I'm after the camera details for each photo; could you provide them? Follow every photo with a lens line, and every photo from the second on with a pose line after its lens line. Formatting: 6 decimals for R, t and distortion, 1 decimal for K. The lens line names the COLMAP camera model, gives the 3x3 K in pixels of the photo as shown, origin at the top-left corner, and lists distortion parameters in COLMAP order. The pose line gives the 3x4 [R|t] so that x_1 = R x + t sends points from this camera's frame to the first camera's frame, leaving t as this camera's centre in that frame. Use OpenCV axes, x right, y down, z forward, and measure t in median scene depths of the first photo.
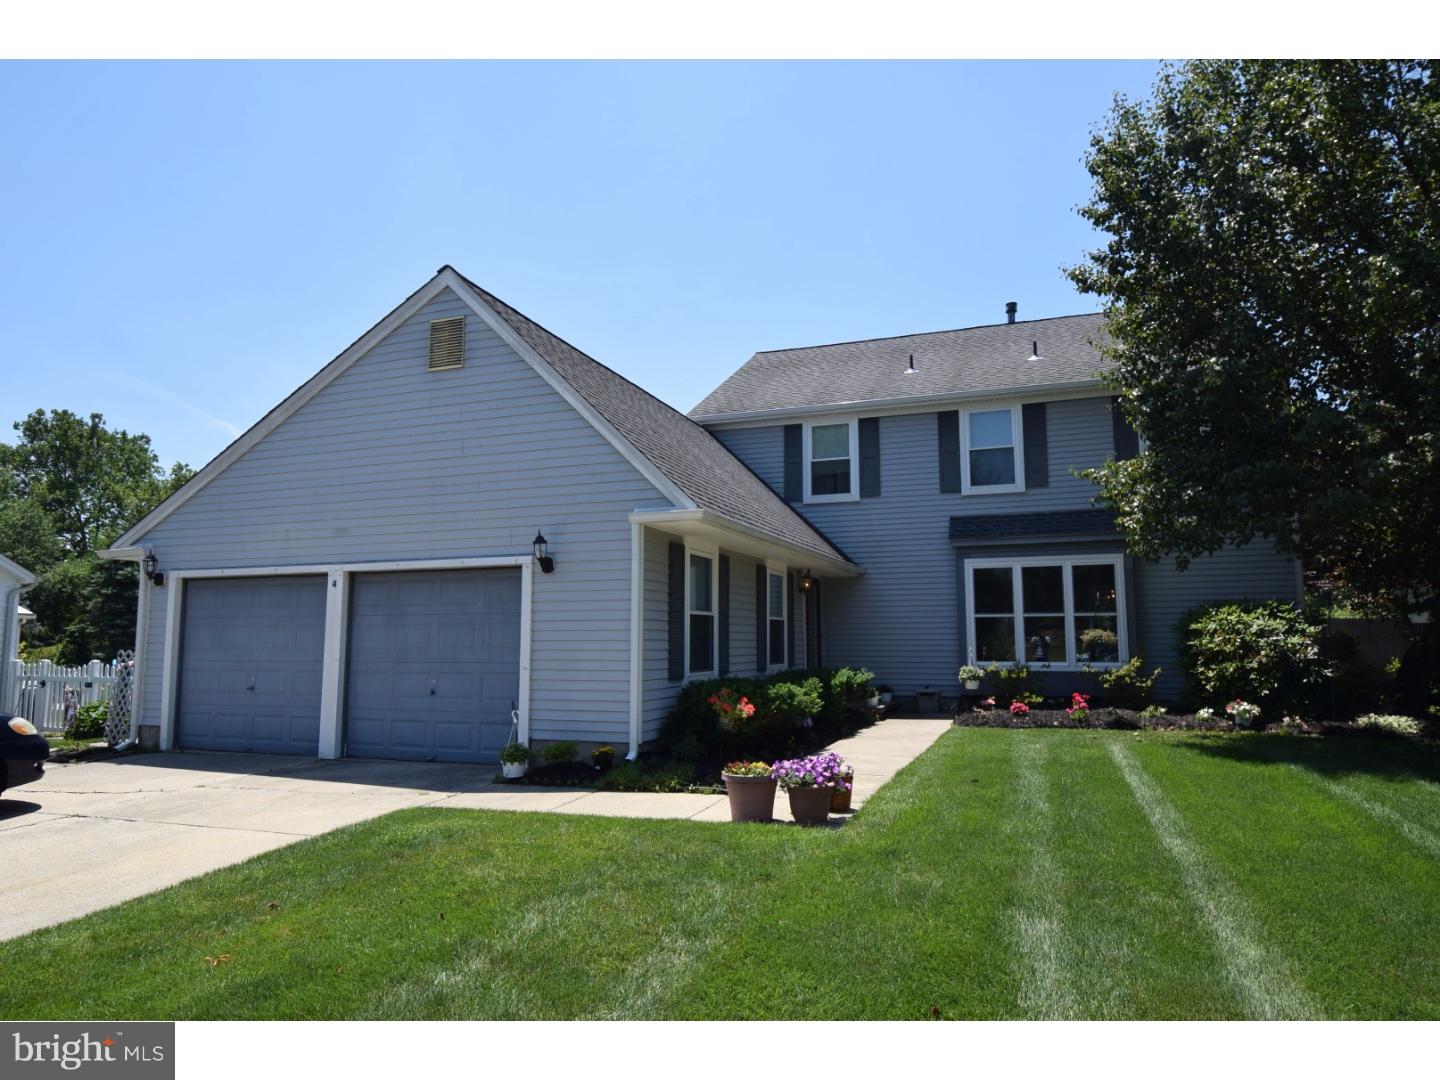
lens RADIAL K [[897.8, 0, 717.2], [0, 897.8, 541.0], [0, 0, 1]] dist [-0.009459, -0.005272]
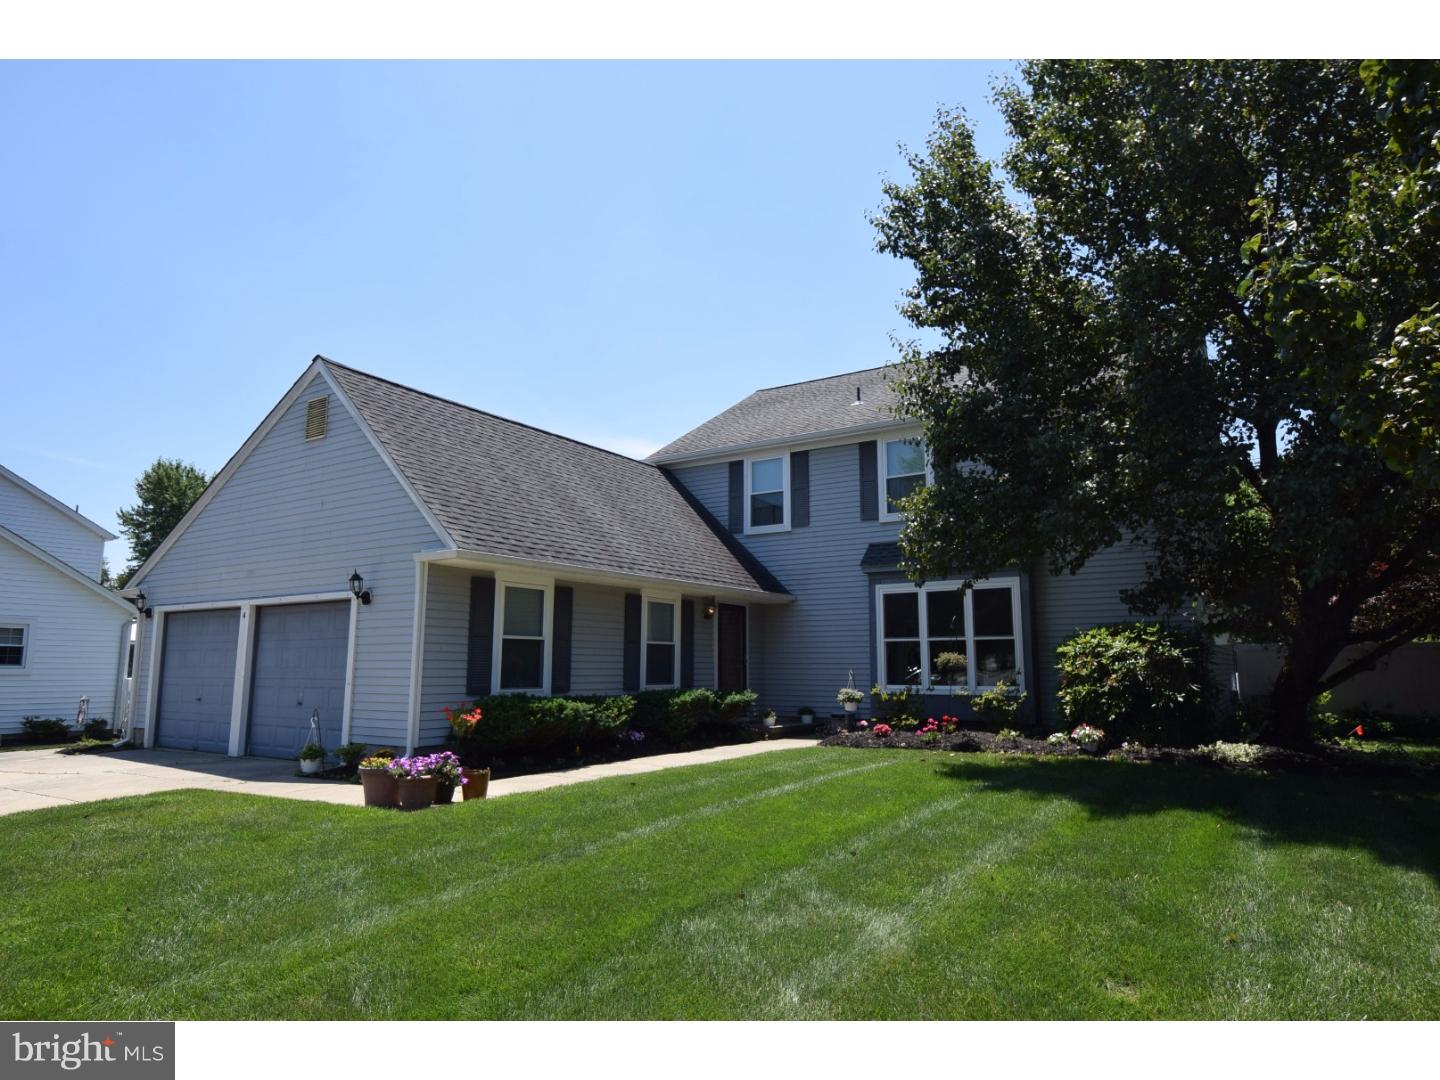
lens RADIAL K [[897.8, 0, 726.5], [0, 897.8, 538.5], [0, 0, 1]] dist [-0.009459, -0.005272]
pose [[0.974042, -0.029532, -0.224431, 0.414230], [0.022051, 0.999117, -0.035767, 0.000307], [0.225289, 0.029889, 0.973833, -0.050965]]
